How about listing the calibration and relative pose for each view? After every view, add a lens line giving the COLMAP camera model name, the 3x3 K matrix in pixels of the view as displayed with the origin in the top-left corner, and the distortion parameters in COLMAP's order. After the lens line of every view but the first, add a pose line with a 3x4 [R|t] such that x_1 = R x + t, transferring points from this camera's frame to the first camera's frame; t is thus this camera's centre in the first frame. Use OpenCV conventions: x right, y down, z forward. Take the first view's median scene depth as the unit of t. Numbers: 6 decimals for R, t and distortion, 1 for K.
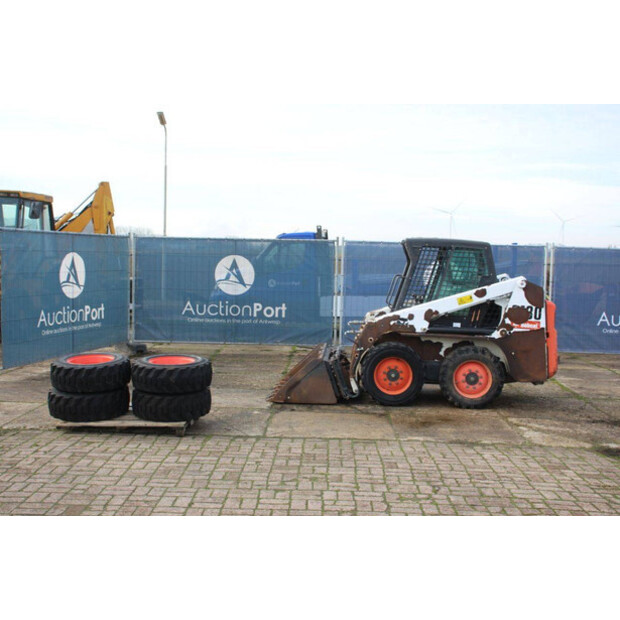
lens RADIAL K [[768.5, 0, 310.0], [0, 768.5, 310.0], [0, 0, 1]] dist [-0.020051, 0.247882]
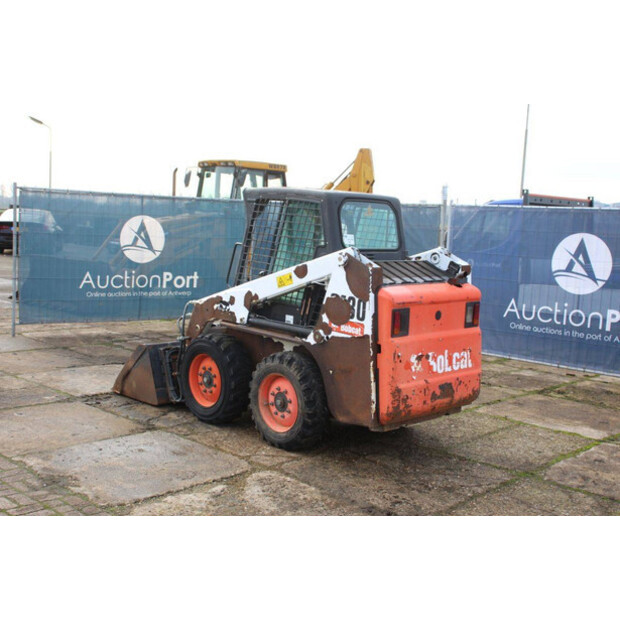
lens RADIAL K [[783.3, 0, 310.0], [0, 783.3, 310.0], [0, 0, 1]] dist [0.004555, 0.030532]
pose [[0.740597, 0.083579, -0.666731, 0.663527], [-0.073346, 0.996361, 0.043428, -0.018714], [0.667934, 0.016739, 0.744032, 0.521105]]
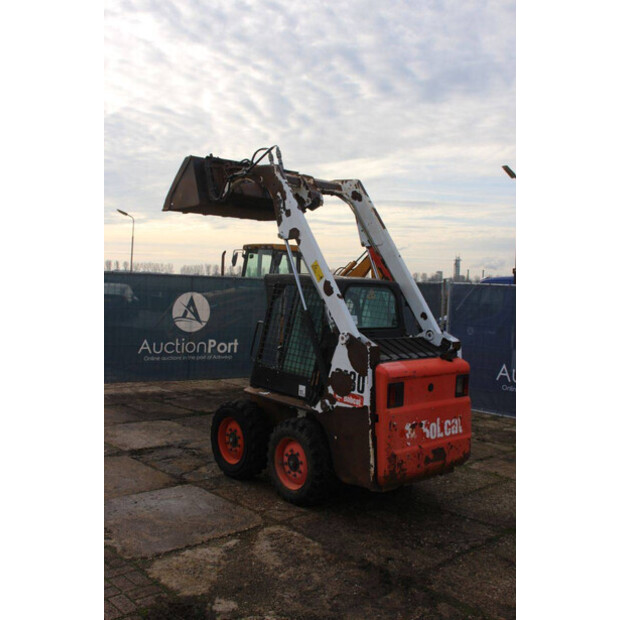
lens RADIAL K [[652.5, 0, 310.0], [0, 652.5, 310.0], [0, 0, 1]] dist [-0.101750, 0.033697]
pose [[0.702853, 0.027775, -0.710793, 0.660054], [-0.072808, 0.996798, -0.033043, -0.037111], [0.707599, 0.074976, 0.702625, 0.561851]]
